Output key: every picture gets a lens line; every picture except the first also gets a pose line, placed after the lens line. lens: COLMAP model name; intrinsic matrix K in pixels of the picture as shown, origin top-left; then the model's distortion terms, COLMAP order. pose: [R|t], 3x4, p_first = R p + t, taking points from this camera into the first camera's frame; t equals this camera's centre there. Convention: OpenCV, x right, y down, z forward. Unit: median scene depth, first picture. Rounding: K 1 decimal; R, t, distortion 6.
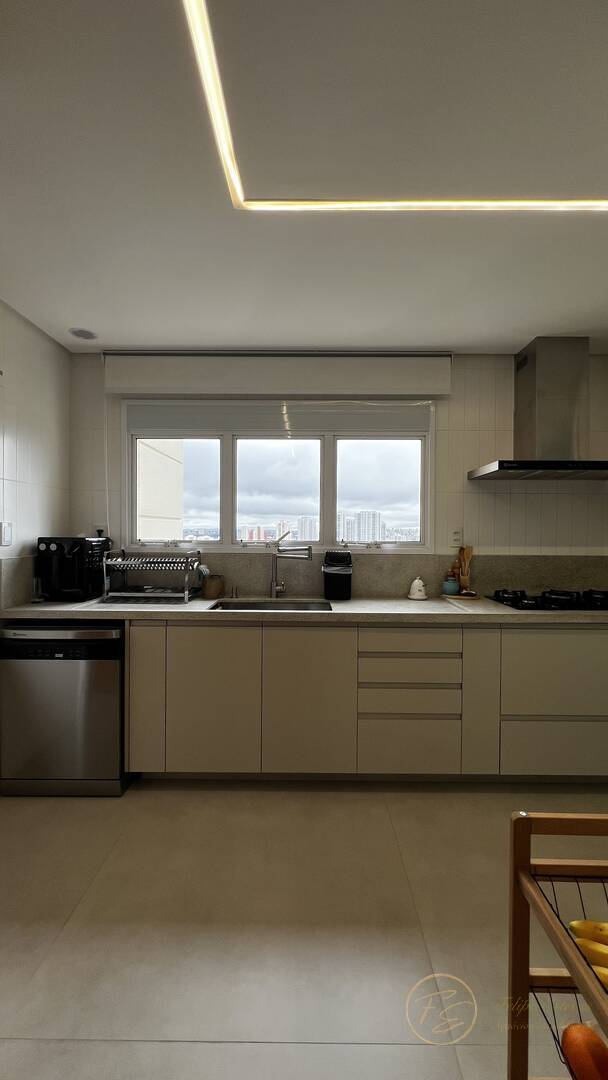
lens RADIAL K [[431.9, 0, 304.6], [0, 431.9, 534.5], [0, 0, 1]] dist [0.002362, -0.000993]
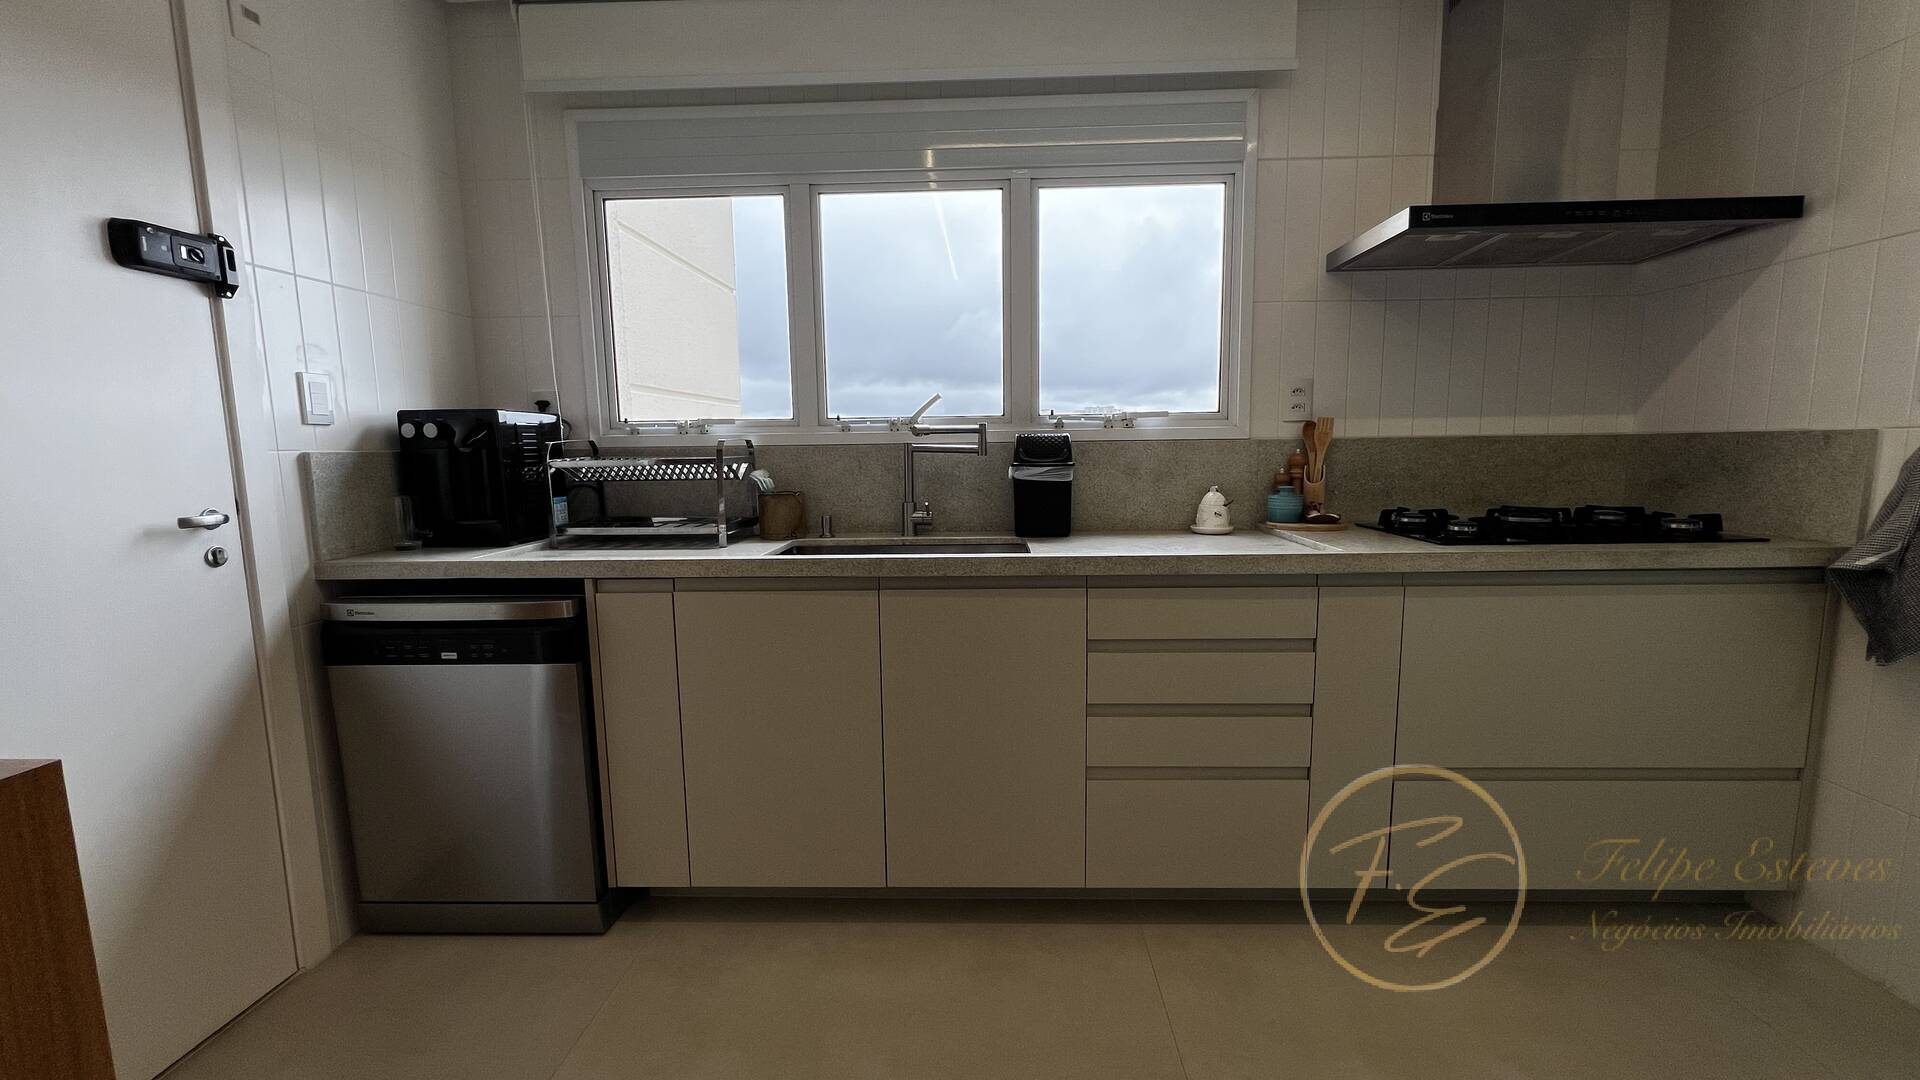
lens RADIAL K [[768.1, 0, 964.3], [0, 768.1, 541.2], [0, 0, 1]] dist [0.000716, -0.000185]
pose [[0.999455, -0.016880, -0.028378, 0.015445], [0.020087, 0.992954, 0.116786, 0.059470], [0.026207, -0.117292, 0.992752, 0.168968]]
